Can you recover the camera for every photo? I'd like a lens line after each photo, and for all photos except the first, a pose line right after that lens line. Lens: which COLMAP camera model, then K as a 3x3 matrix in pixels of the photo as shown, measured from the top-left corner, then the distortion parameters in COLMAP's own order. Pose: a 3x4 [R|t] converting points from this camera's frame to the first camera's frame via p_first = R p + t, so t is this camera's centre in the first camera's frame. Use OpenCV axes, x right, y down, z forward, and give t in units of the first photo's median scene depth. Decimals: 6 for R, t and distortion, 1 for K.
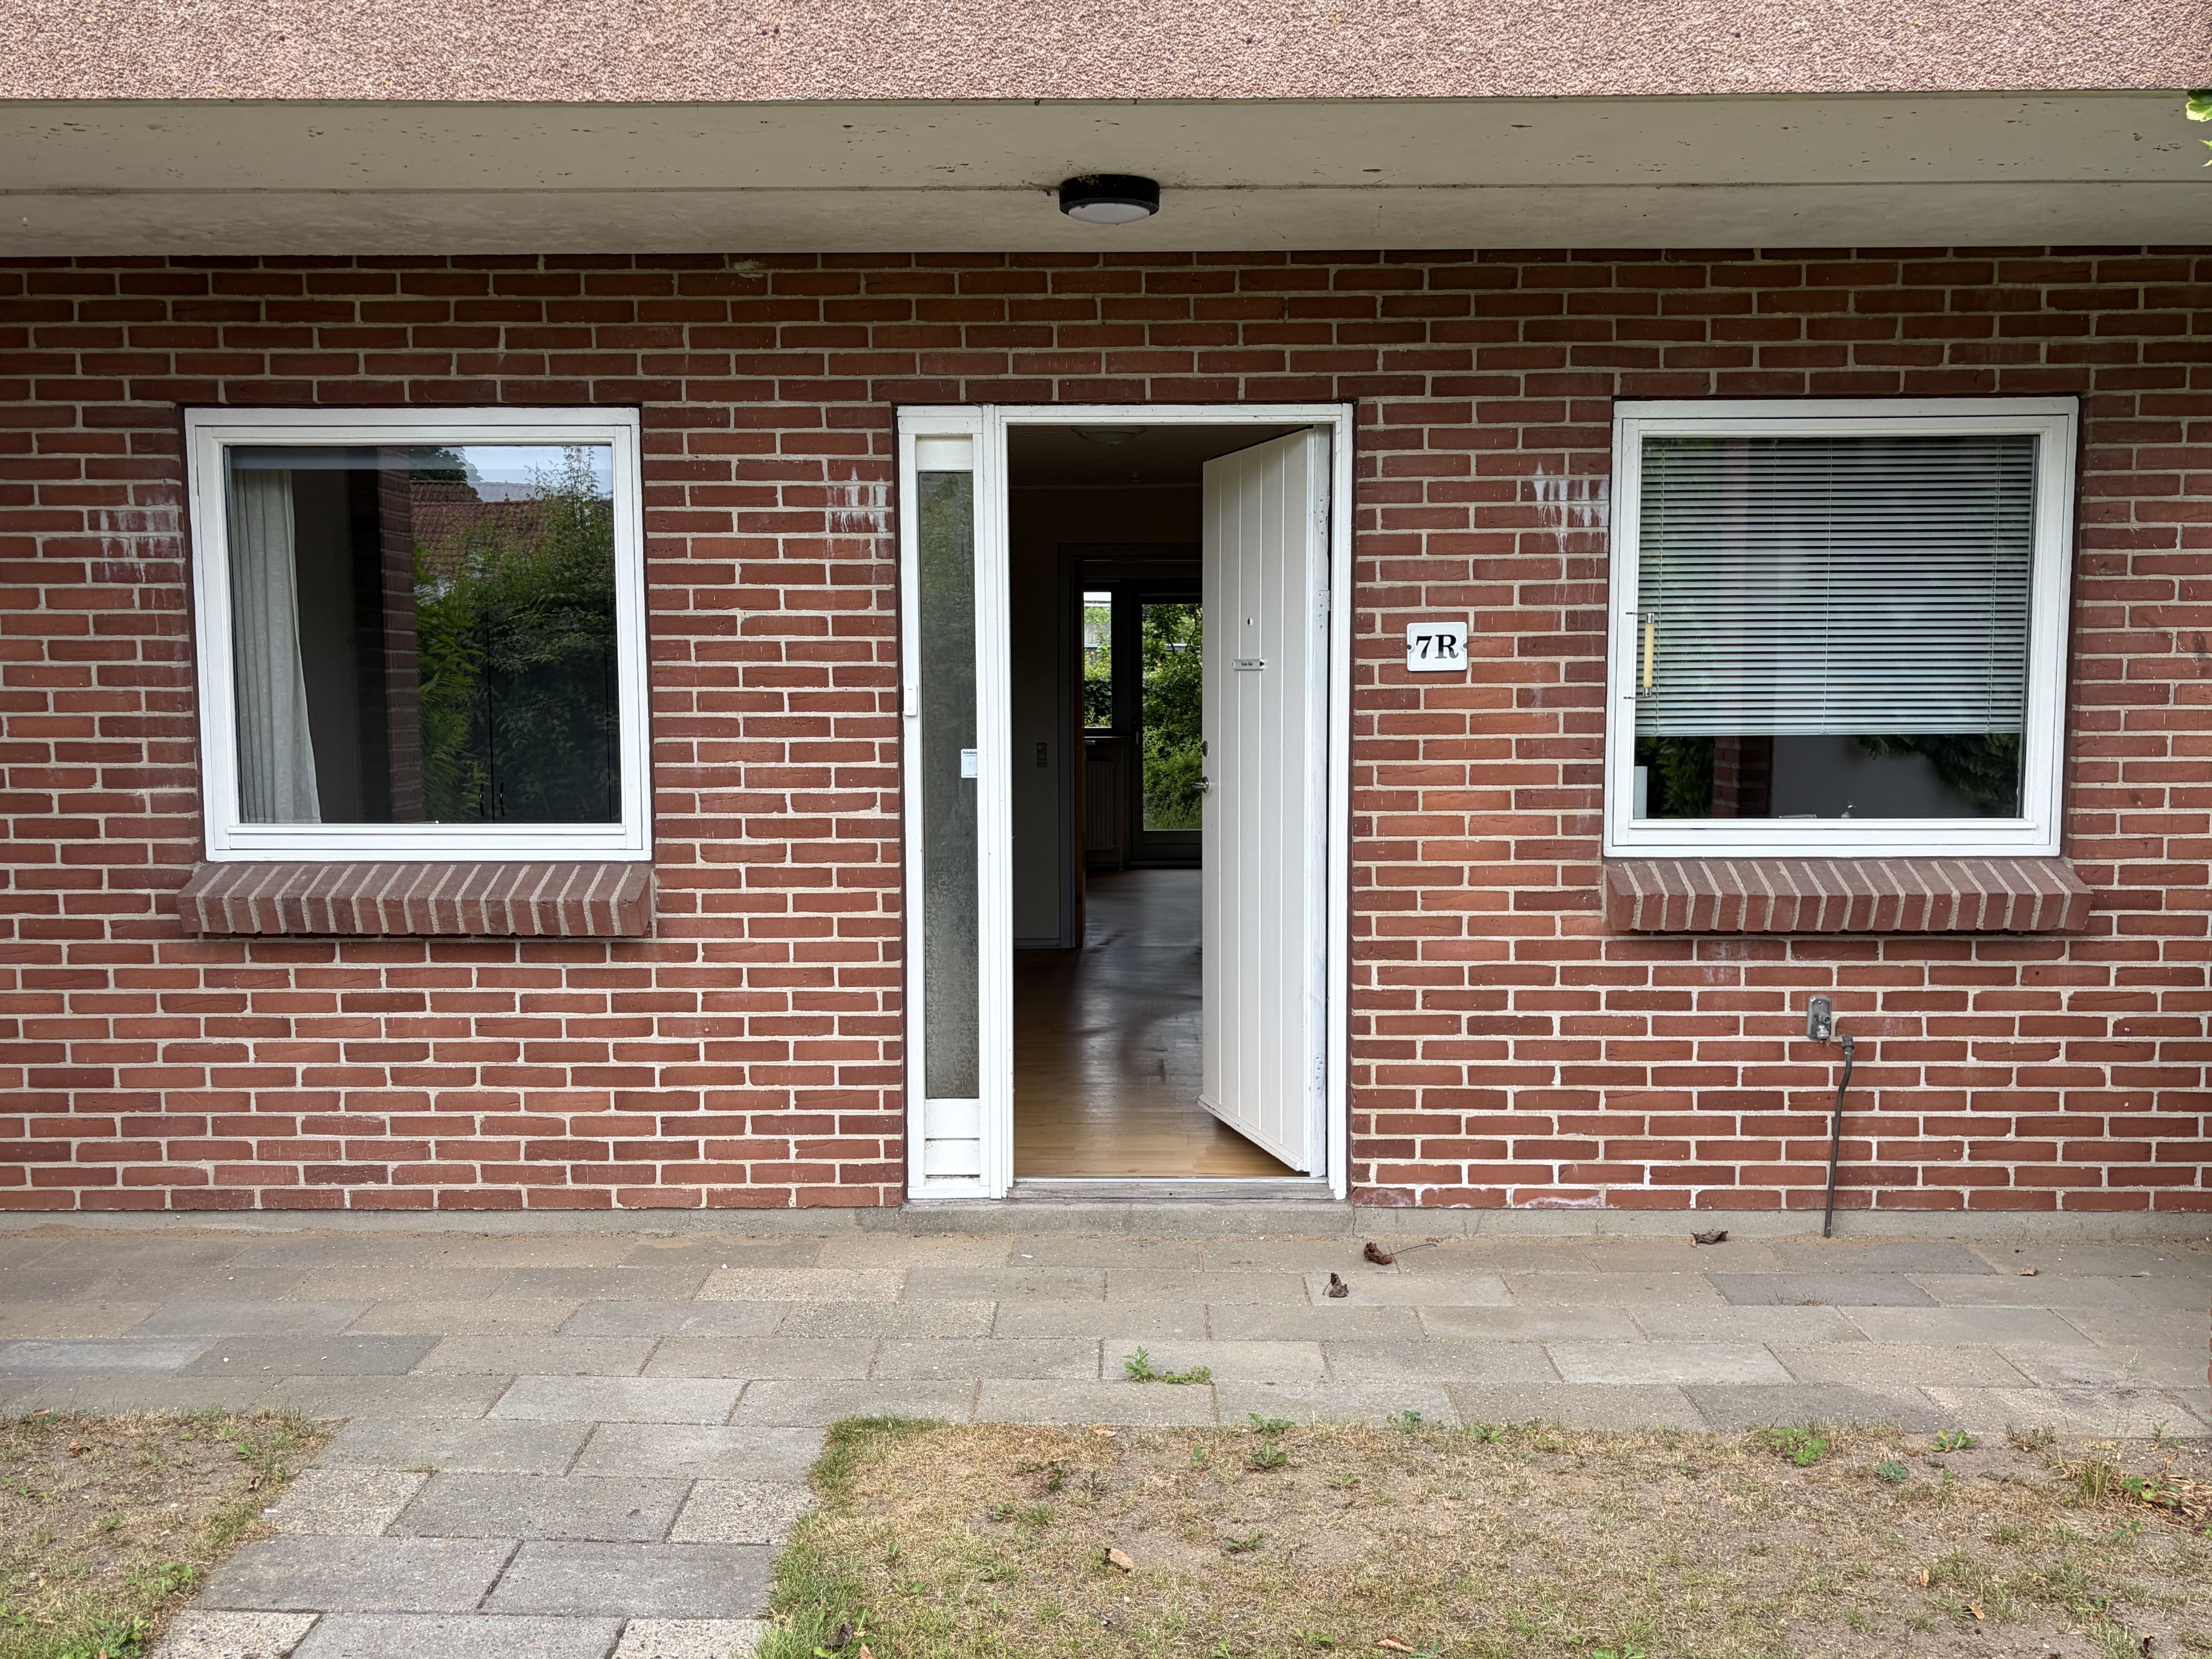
lens RADIAL K [[1929.1, 0, 1106.5], [0, 1929.1, 837.3], [0, 0, 1]] dist [0.053669, -0.030404]
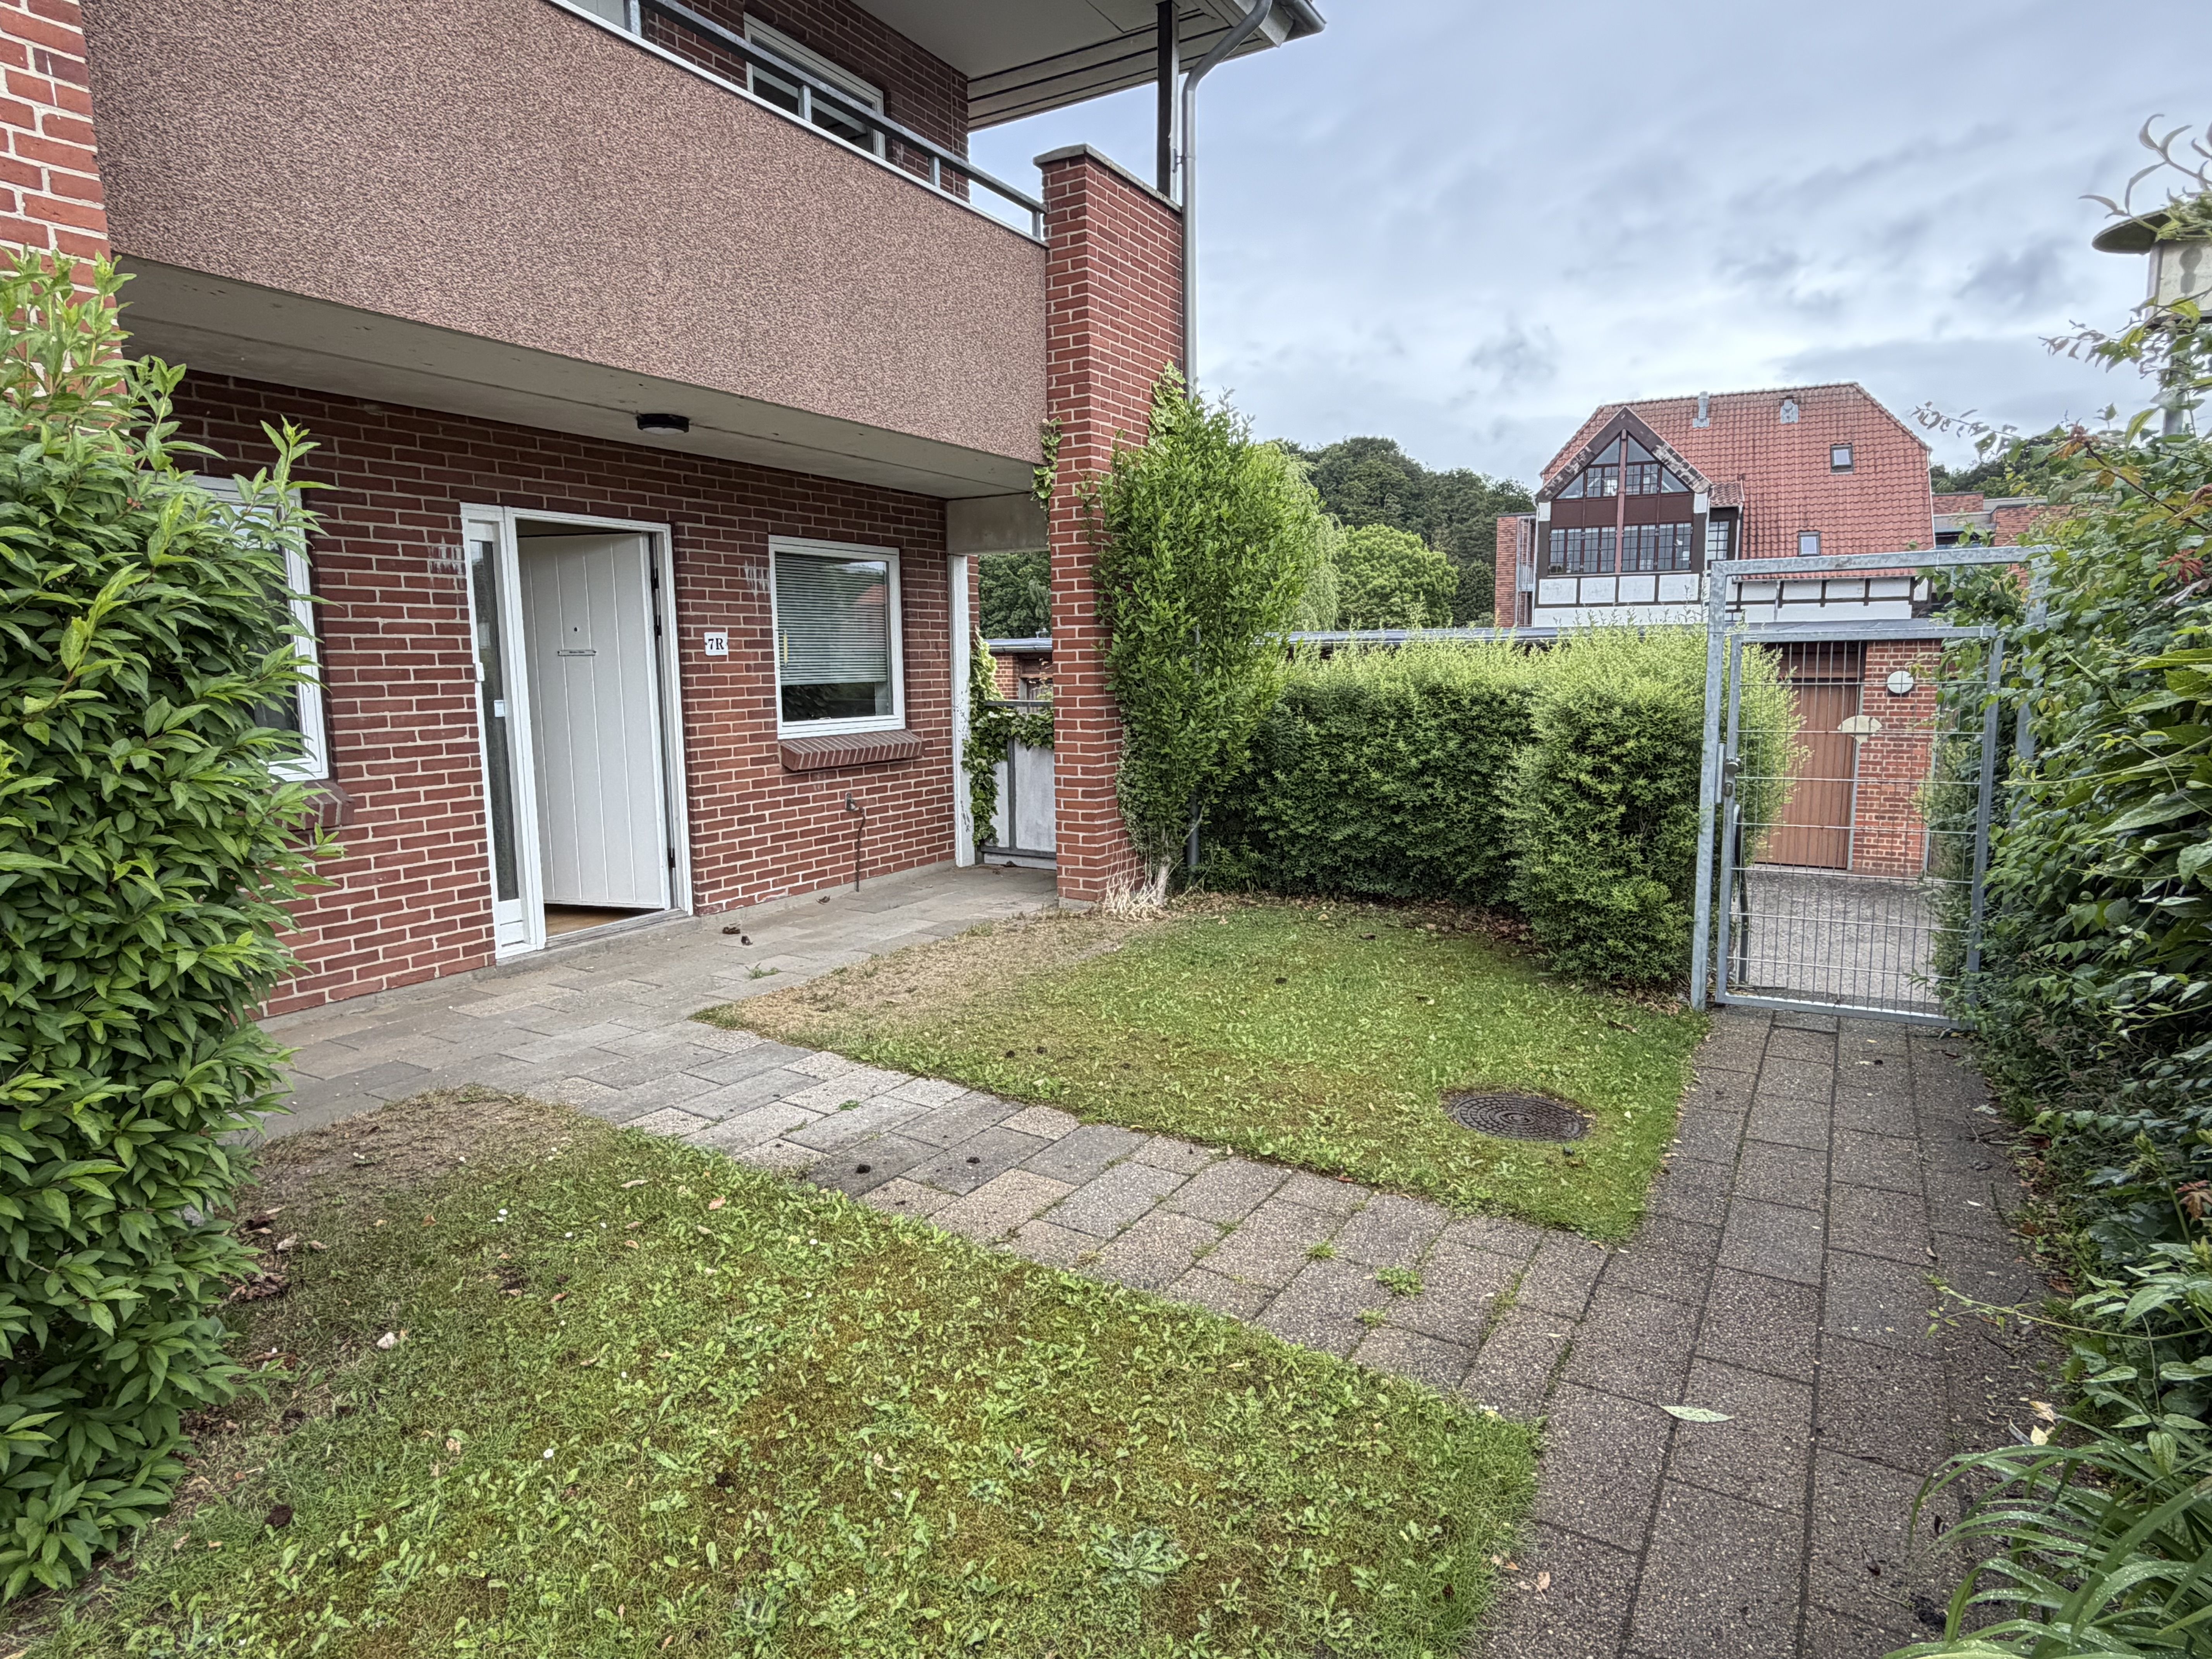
lens RADIAL K [[1244.7, 0, 1108.0], [0, 1244.7, 824.5], [0, 0, 1]] dist [-0.005579, -0.000432]
pose [[0.497532, -0.117072, 0.859509, -0.799209], [0.082760, 0.992737, 0.087313, 0.013856], [-0.863489, 0.027692, 0.503608, -0.048793]]
